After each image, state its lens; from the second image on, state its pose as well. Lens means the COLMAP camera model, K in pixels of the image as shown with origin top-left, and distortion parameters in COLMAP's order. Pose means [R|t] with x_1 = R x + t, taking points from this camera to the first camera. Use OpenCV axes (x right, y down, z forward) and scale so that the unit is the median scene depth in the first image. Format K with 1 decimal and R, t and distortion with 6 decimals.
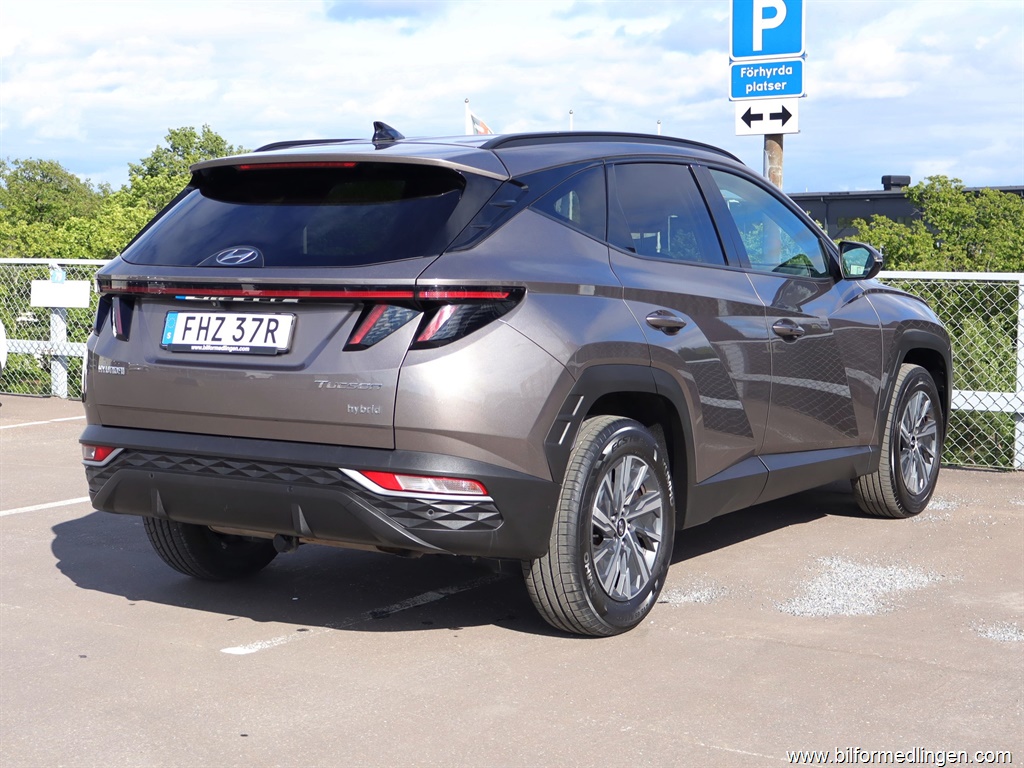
lens RADIAL K [[1766.9, 0, 534.1], [0, 1766.9, 410.7], [0, 0, 1]] dist [-0.012627, 0.131139]
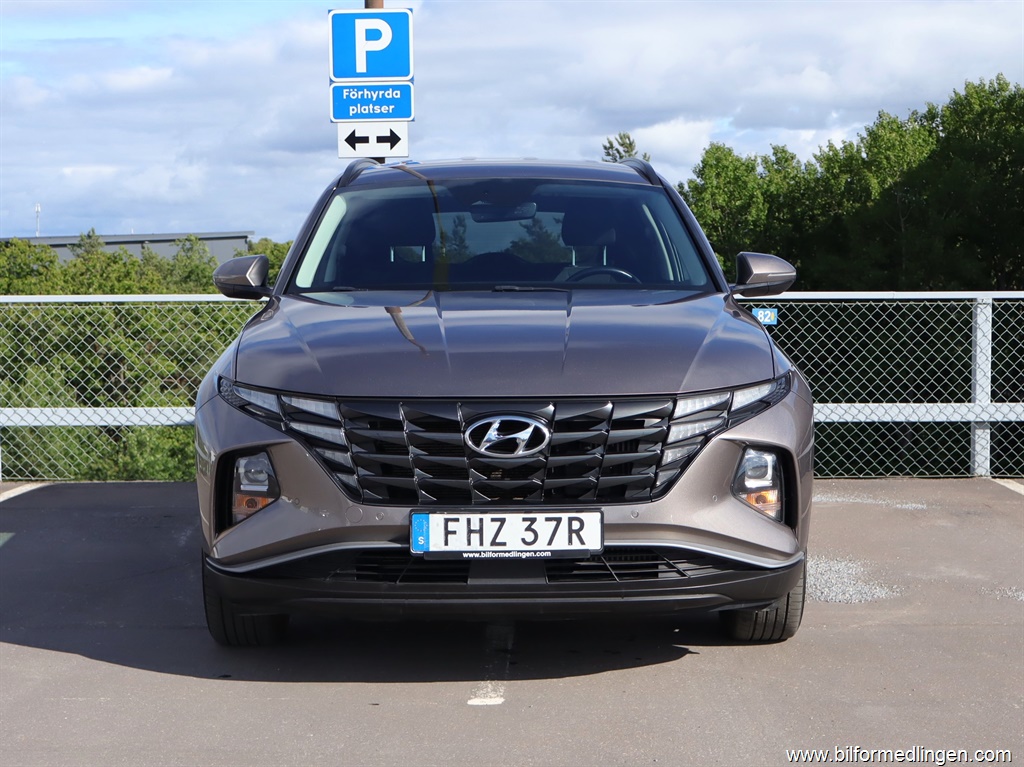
lens RADIAL K [[1766.9, 0, 534.1], [0, 1766.9, 410.2], [0, 0, 1]] dist [-0.012627, 0.131139]
pose [[0.840442, -0.046921, 0.539867, -0.334602], [0.063238, 0.997930, -0.011713, 0.001412], [-0.538200, 0.043984, 0.841669, 0.129784]]
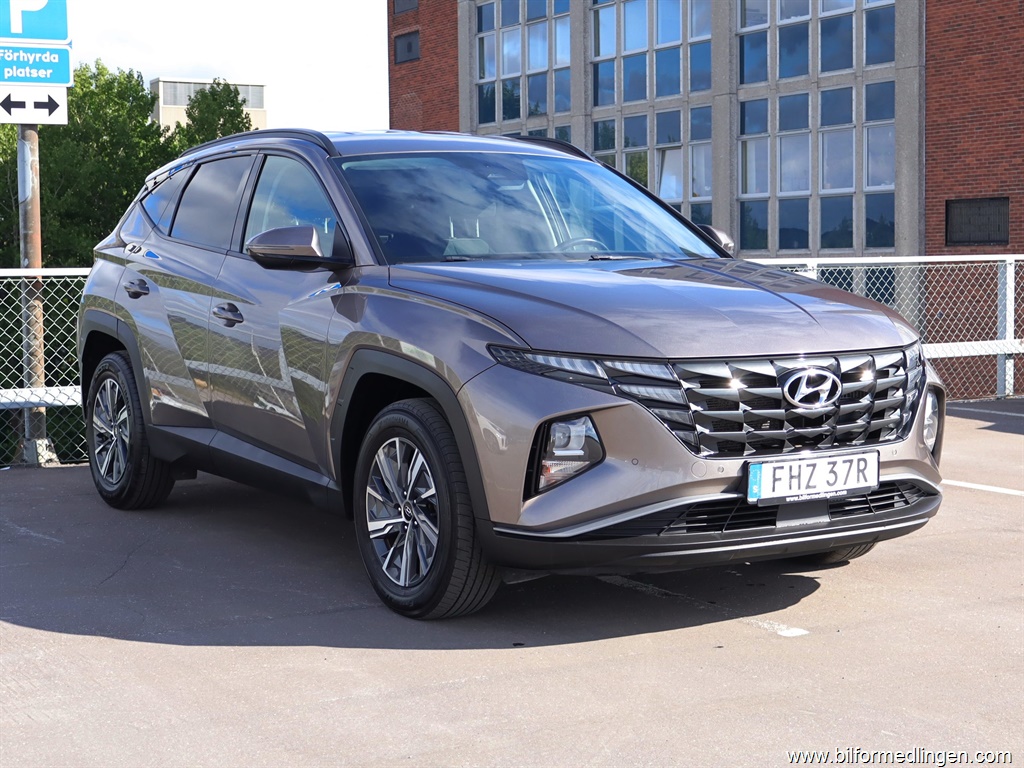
lens RADIAL K [[1693.0, 0, 535.4], [0, 1693.0, 355.1], [0, 0, 1]] dist [0.004883, 0.037424]
pose [[0.431524, -0.062196, 0.899955, -0.570211], [0.102343, 0.994555, 0.019661, -0.025694], [-0.896277, 0.083620, 0.435539, 0.385943]]
